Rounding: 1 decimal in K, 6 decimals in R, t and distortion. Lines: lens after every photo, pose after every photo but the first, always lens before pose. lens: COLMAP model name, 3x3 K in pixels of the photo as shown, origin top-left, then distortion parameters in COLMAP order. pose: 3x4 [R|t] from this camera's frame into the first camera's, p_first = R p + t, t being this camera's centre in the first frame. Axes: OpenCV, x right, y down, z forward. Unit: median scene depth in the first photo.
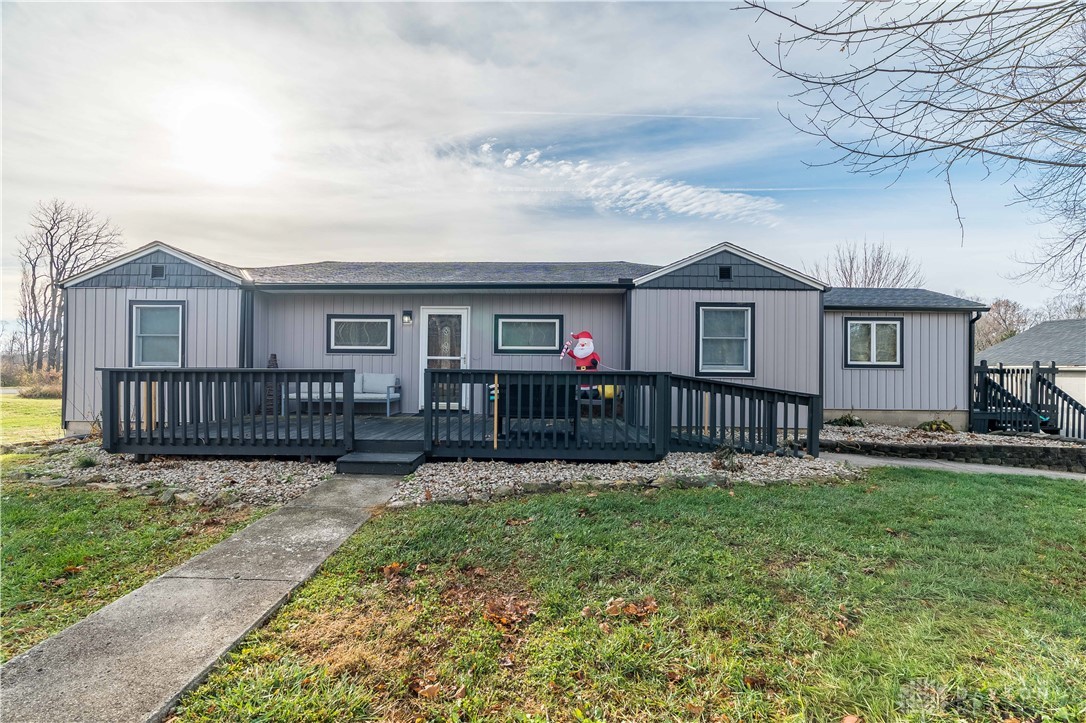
lens RADIAL K [[501.0, 0, 543.0], [0, 501.0, 361.5], [0, 0, 1]] dist [-0.005436, -0.000433]
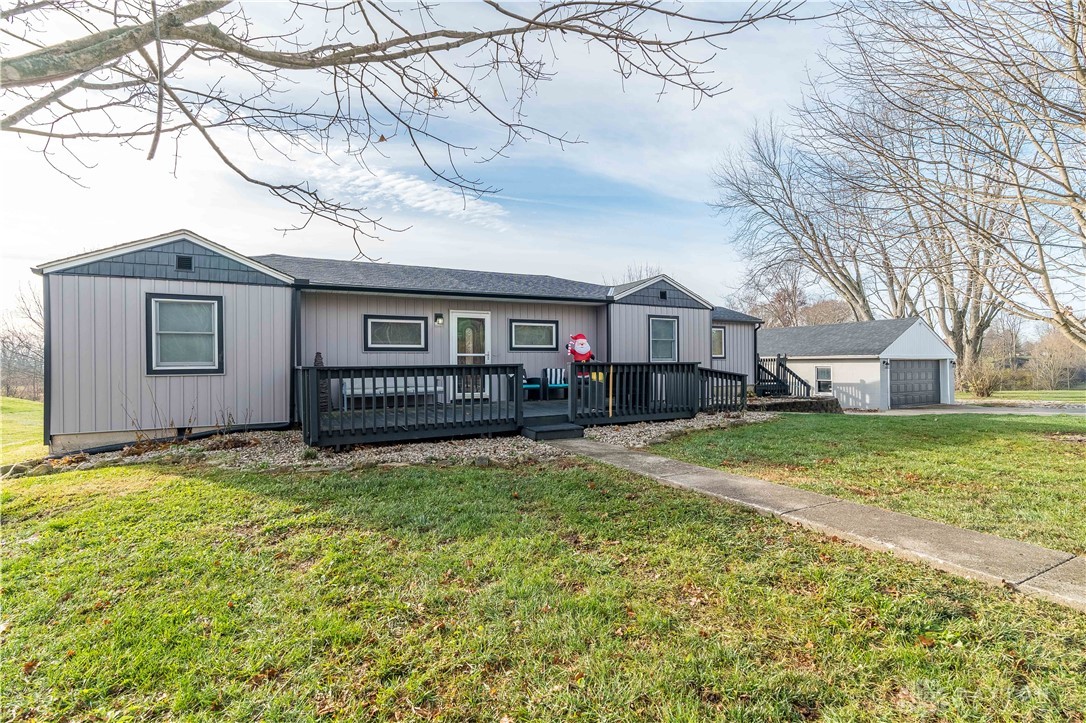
lens RADIAL K [[501.0, 0, 543.0], [0, 501.0, 361.5], [0, 0, 1]] dist [-0.005436, -0.000433]
pose [[0.876701, -0.015430, 0.480788, -0.616859], [0.011130, 0.999868, 0.011795, -0.003344], [-0.480906, -0.004989, 0.876758, -0.112880]]
